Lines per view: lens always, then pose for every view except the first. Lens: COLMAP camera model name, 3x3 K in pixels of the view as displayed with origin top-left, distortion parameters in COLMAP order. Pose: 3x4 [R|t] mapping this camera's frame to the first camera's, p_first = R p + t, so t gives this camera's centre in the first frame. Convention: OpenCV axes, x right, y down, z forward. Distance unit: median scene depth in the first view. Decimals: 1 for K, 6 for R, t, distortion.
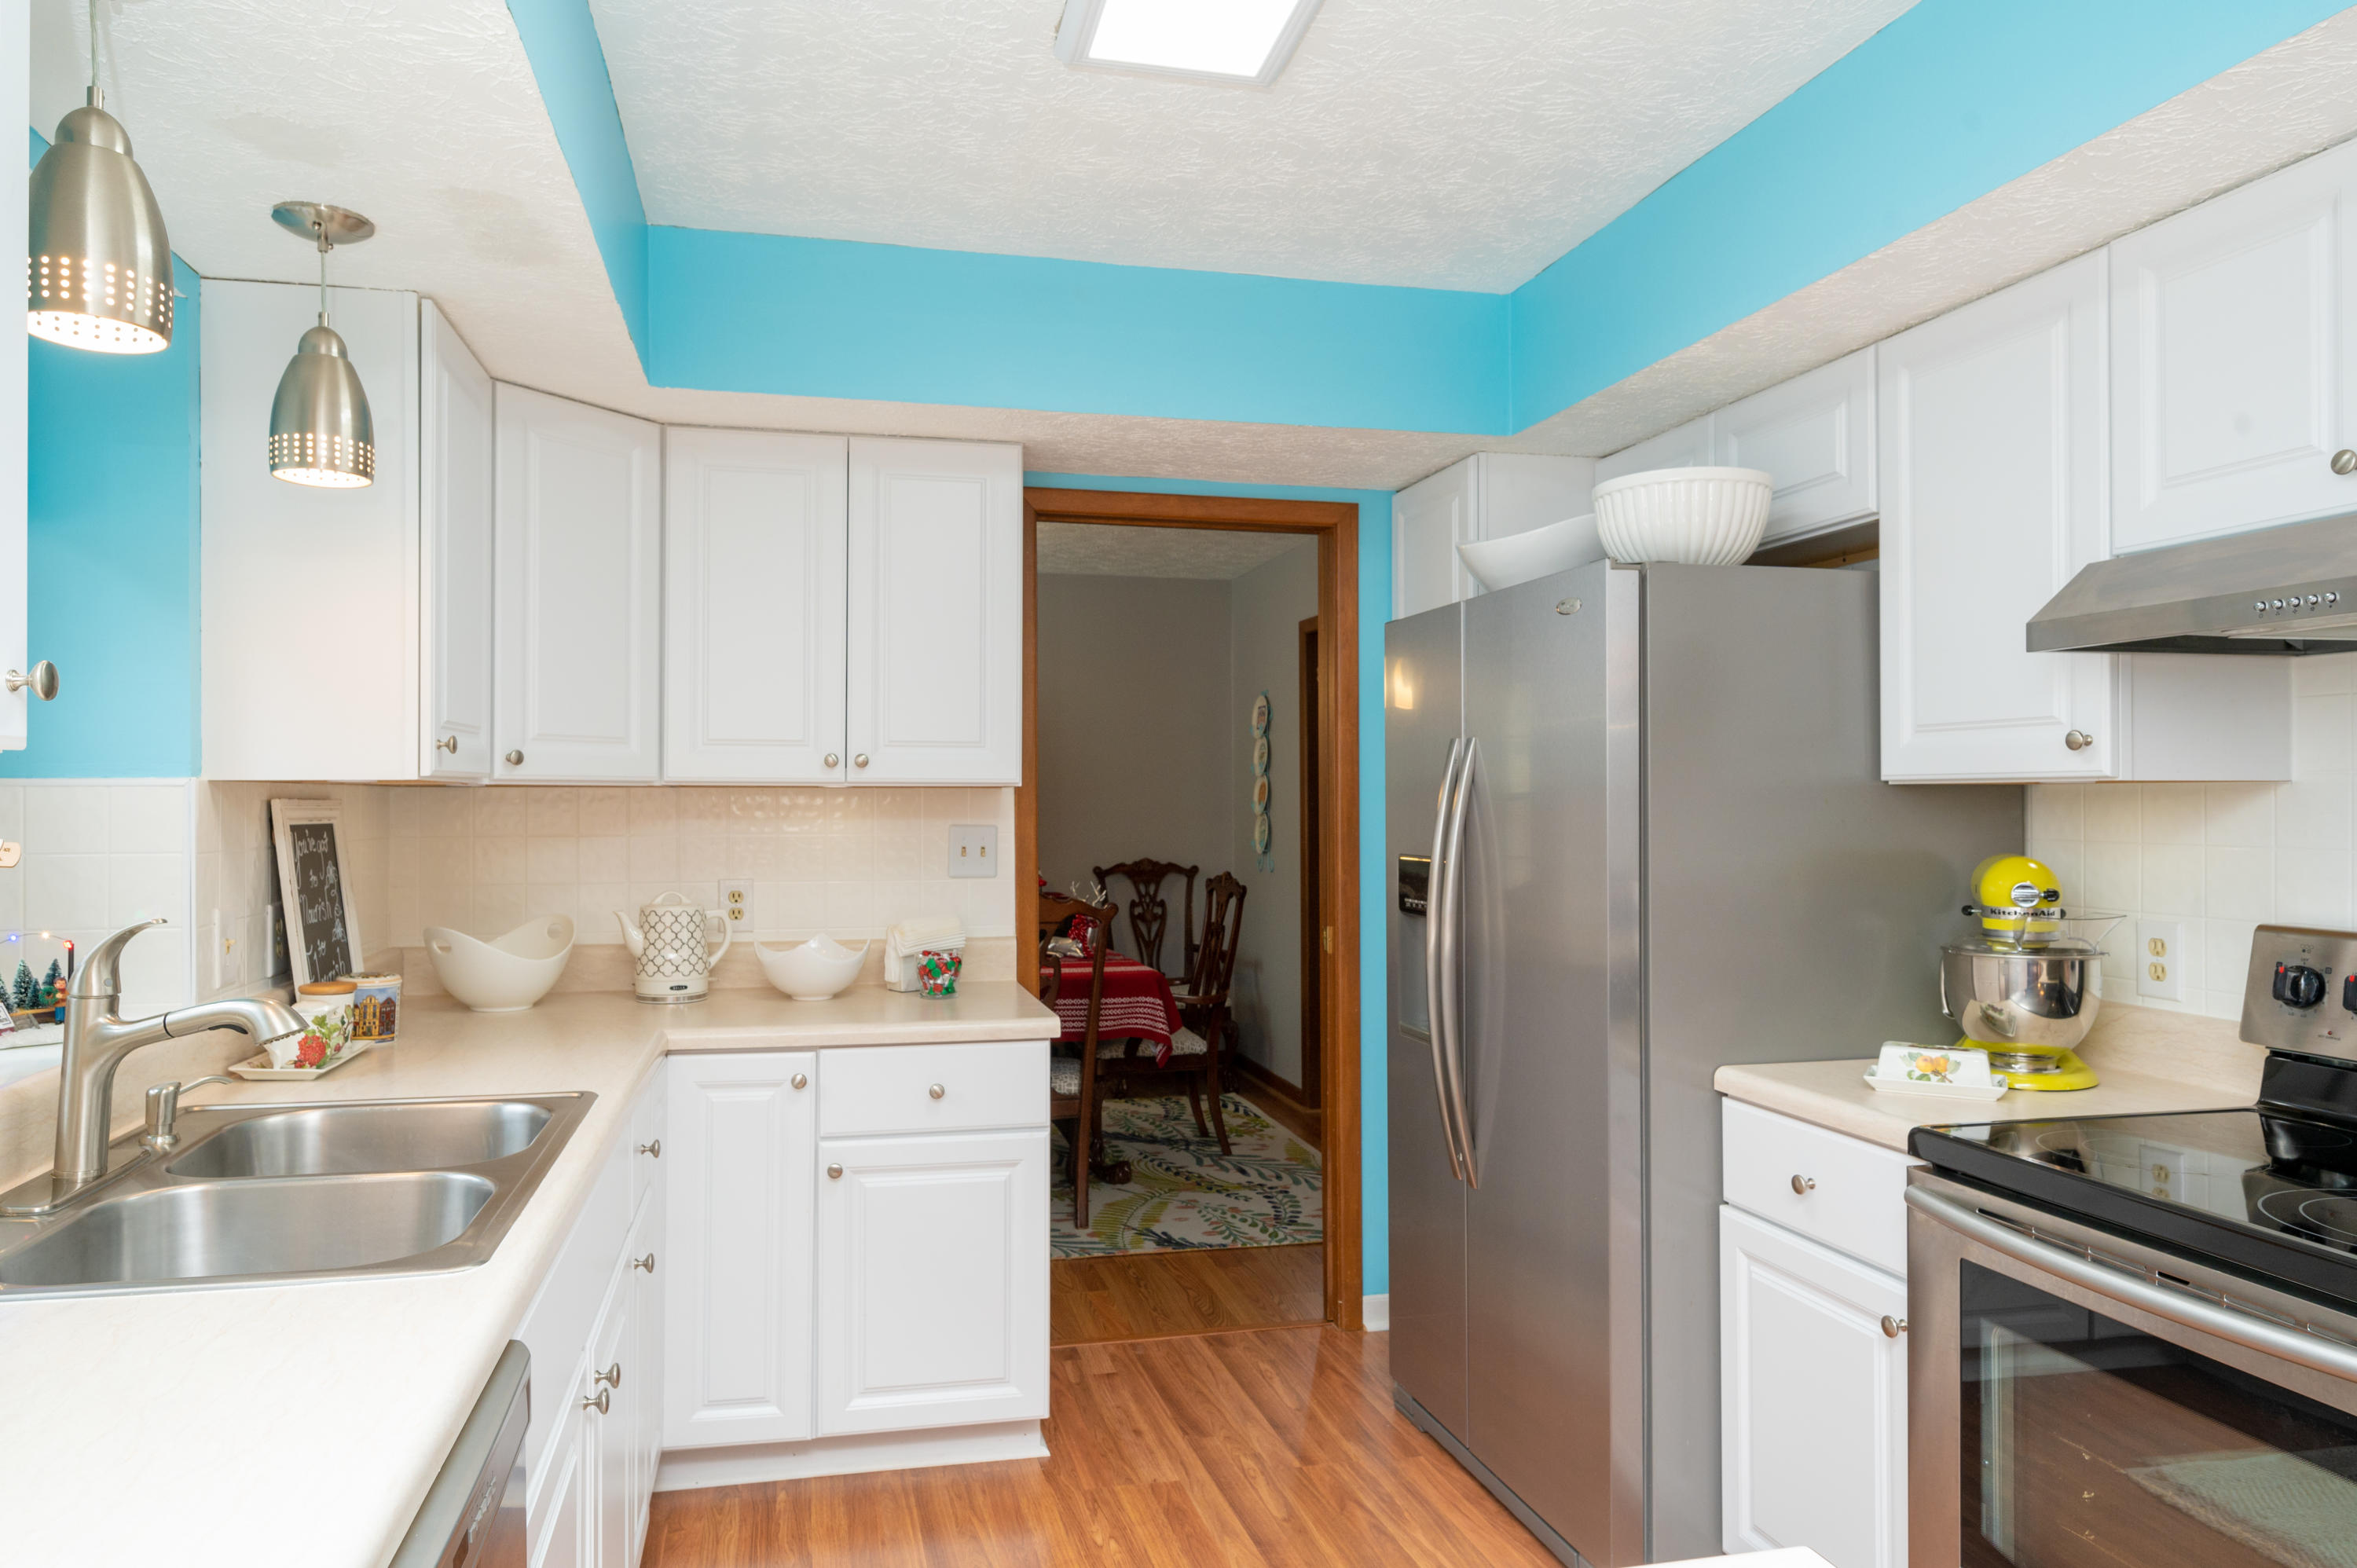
lens RADIAL K [[1492.8, 0, 1160.2], [0, 1492.8, 791.5], [0, 0, 1]] dist [-0.005992, 0.000352]
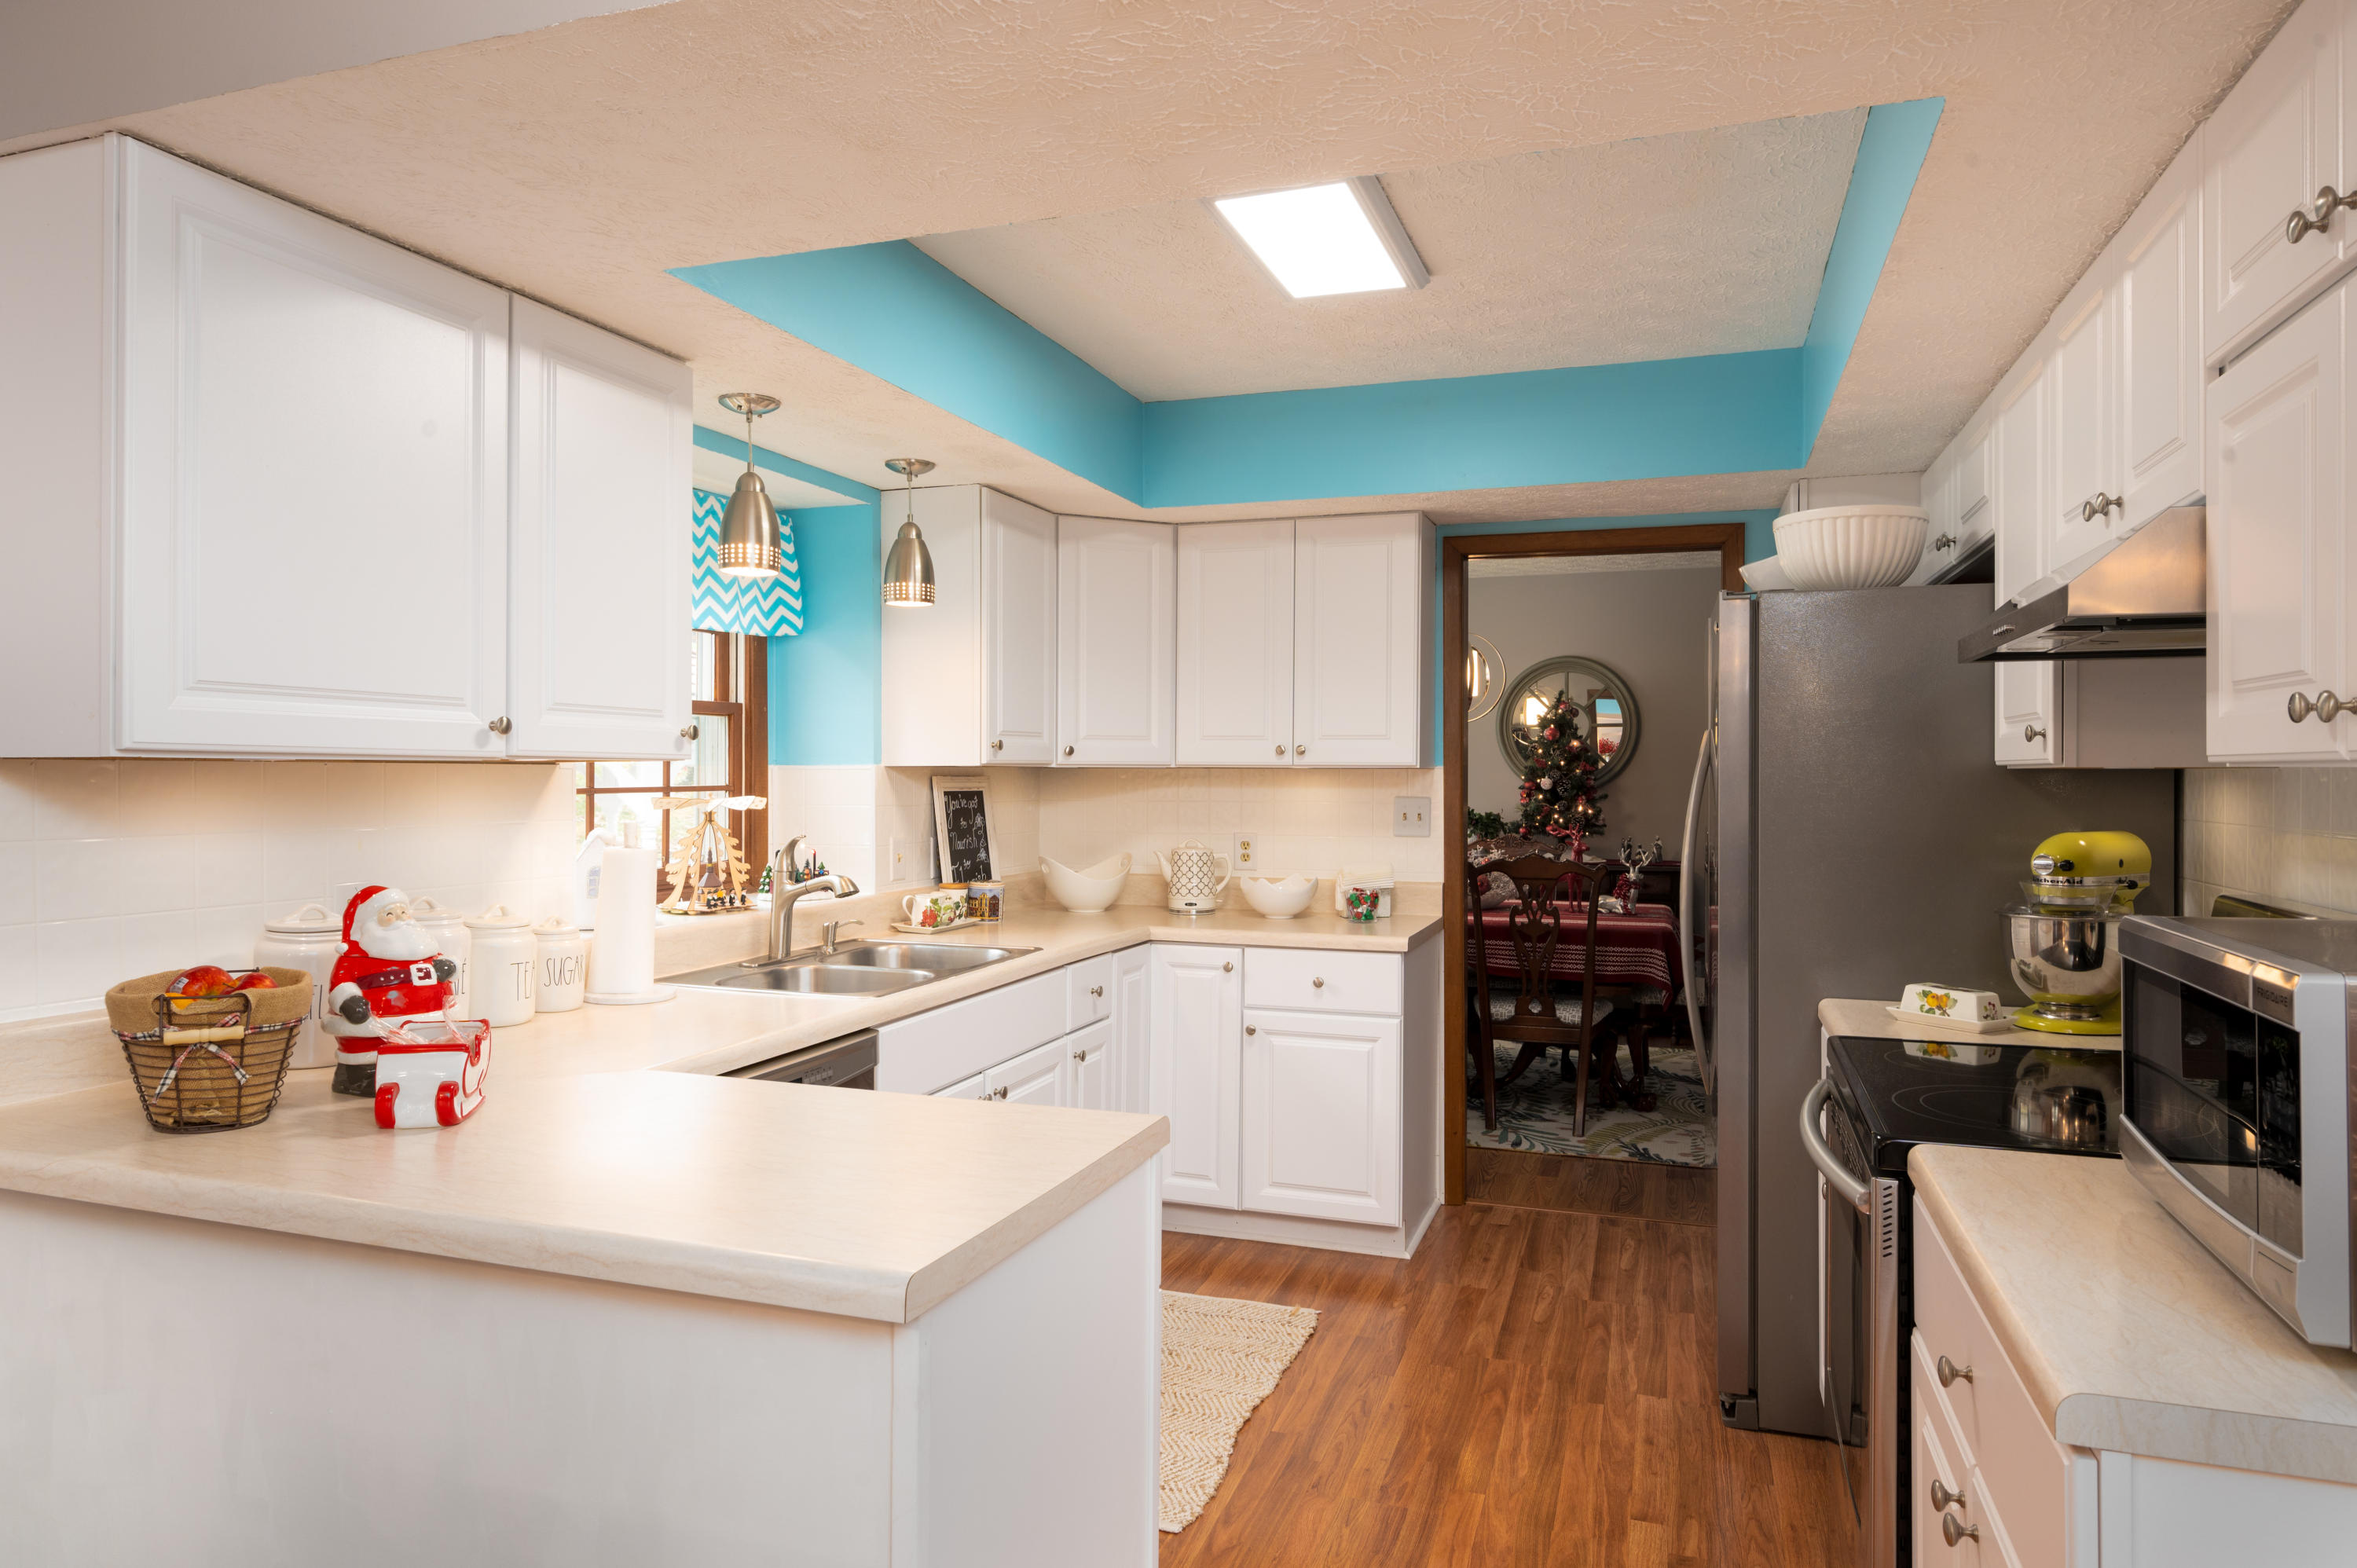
lens RADIAL K [[1492.8, 0, 1196.3], [0, 1492.8, 778.8], [0, 0, 1]] dist [-0.005992, 0.000352]
pose [[0.848007, 0.004257, -0.529967, 0.504205], [0.000812, 0.999956, 0.009332, -0.007049], [0.529984, -0.008344, 0.847967, -0.269227]]
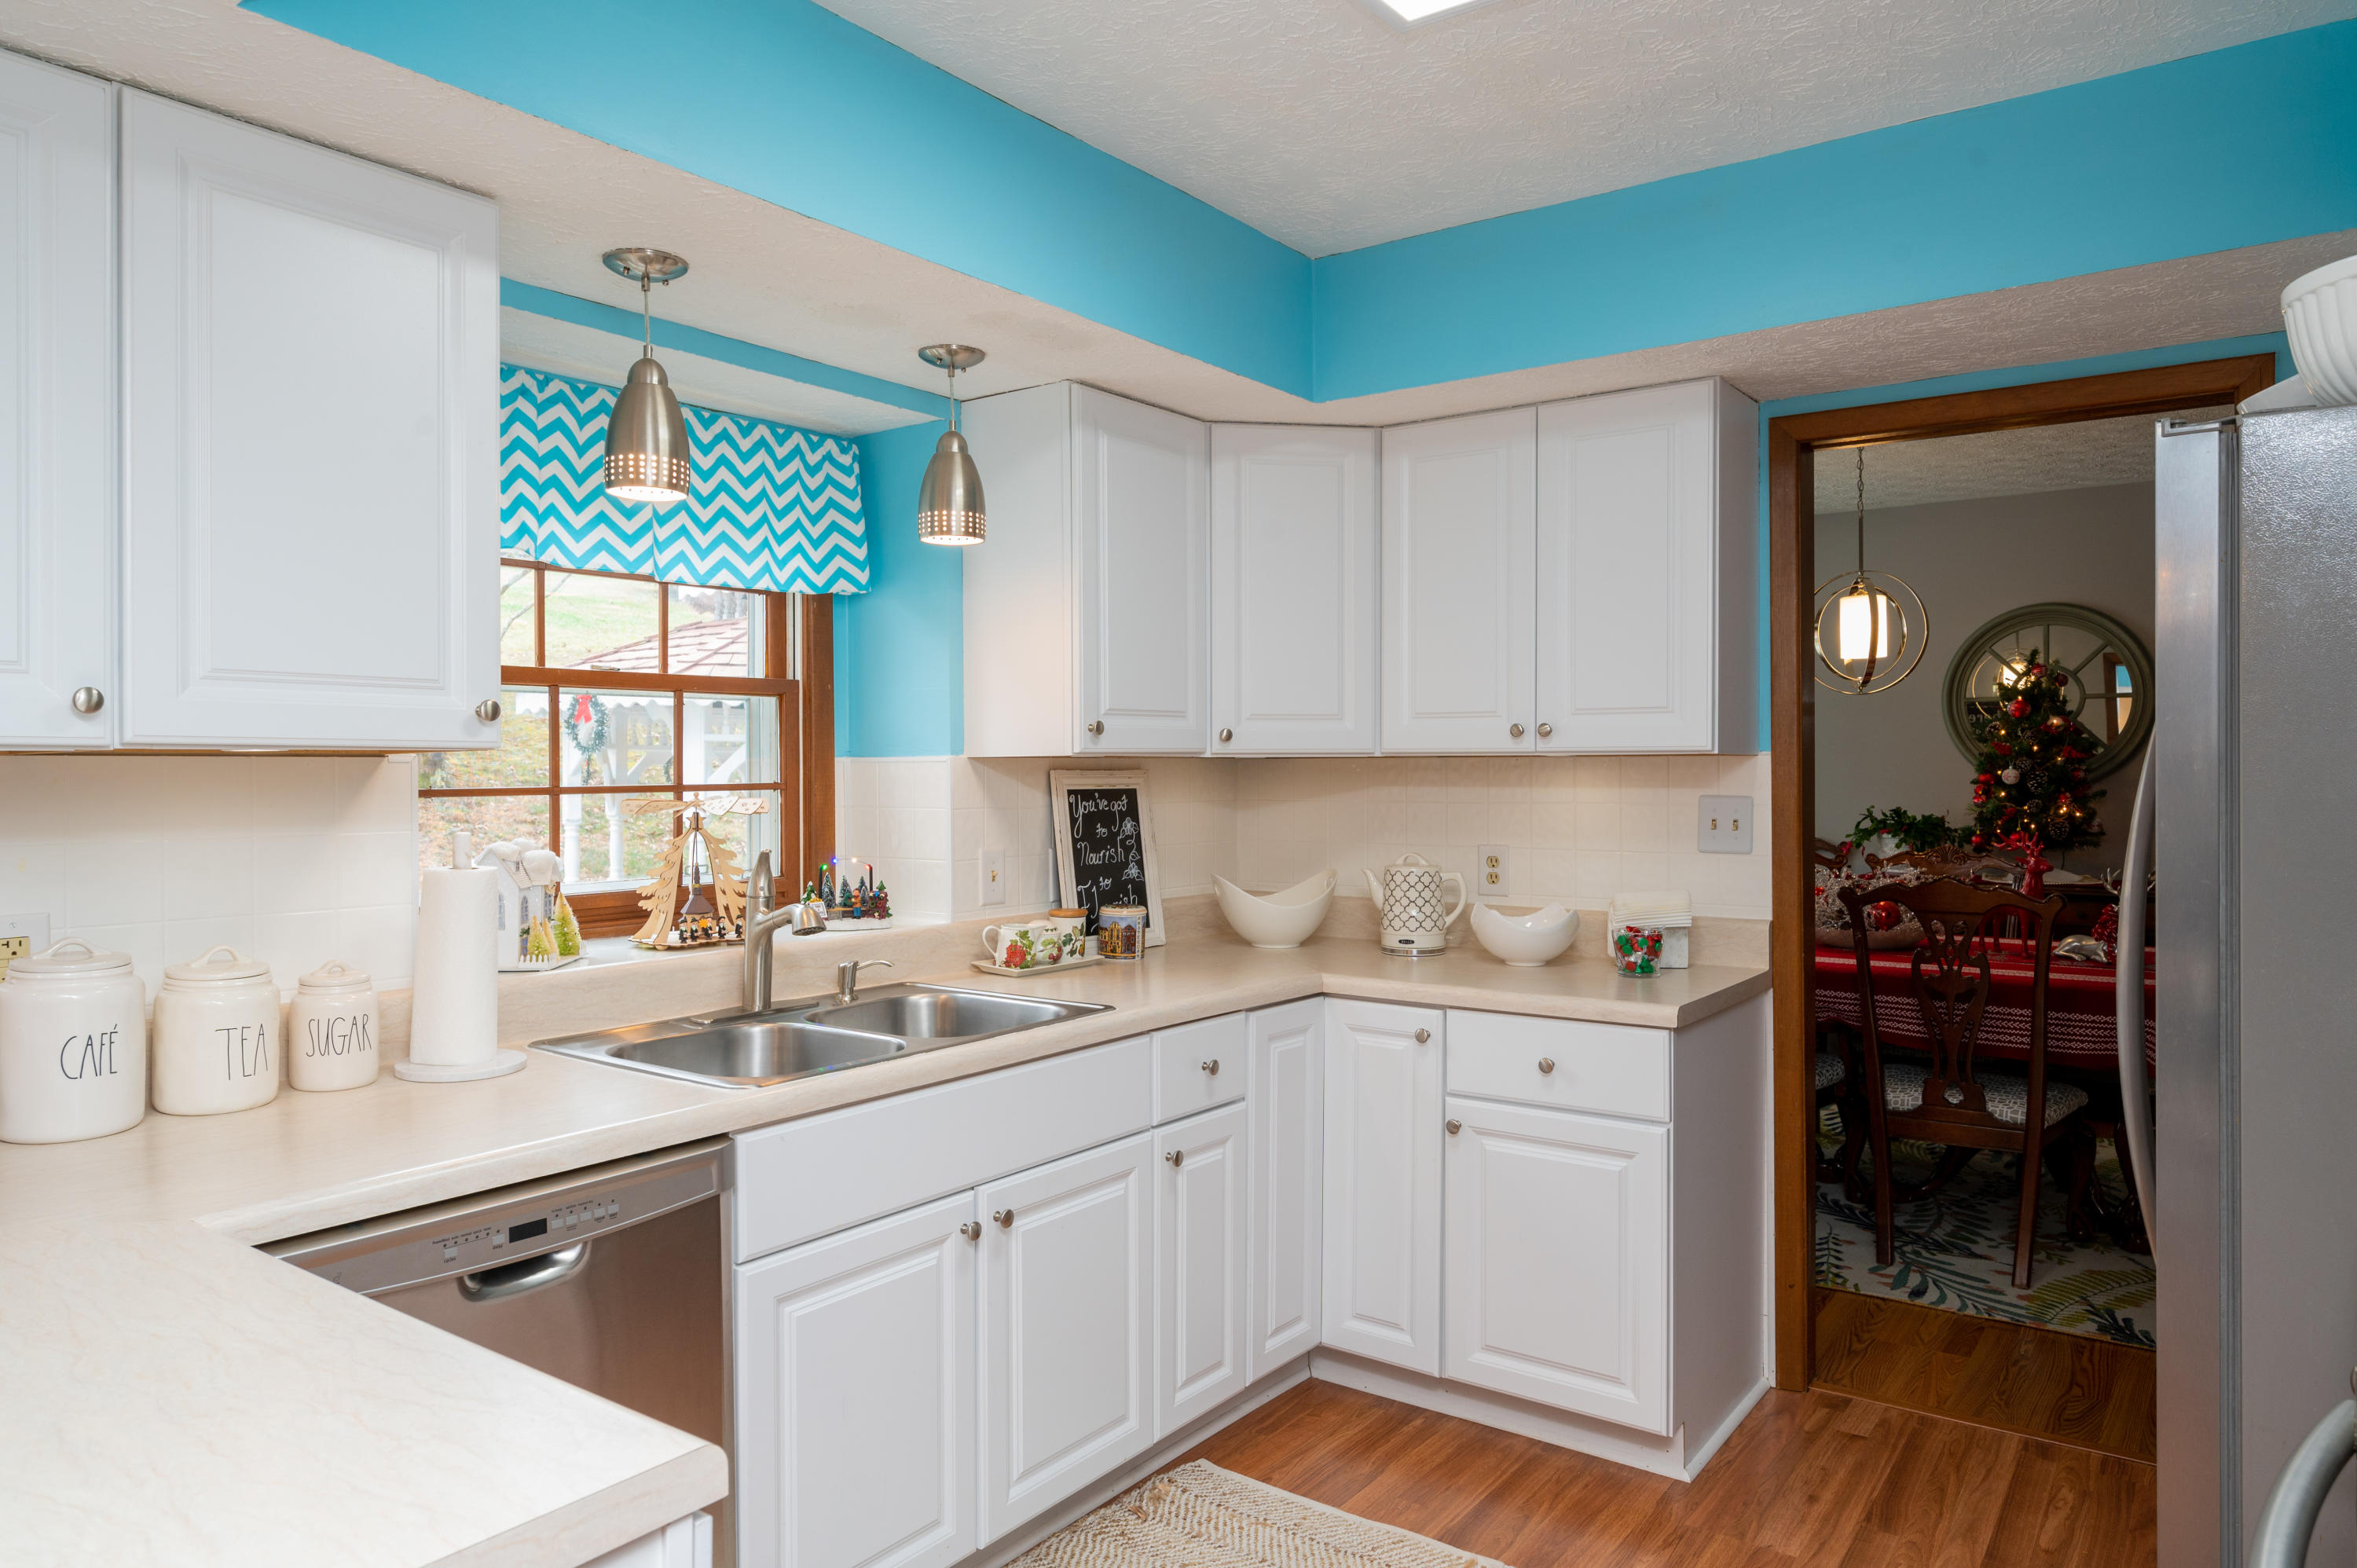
lens RADIAL K [[1544.4, 0, 1170.9], [0, 1544.4, 779.5], [0, 0, 1]] dist [-0.003192, 0.001140]
pose [[0.643248, 0.003041, -0.765652, 0.468056], [0.008787, 0.999897, 0.011354, -0.001543], [0.765608, -0.014031, 0.643155, 0.156527]]
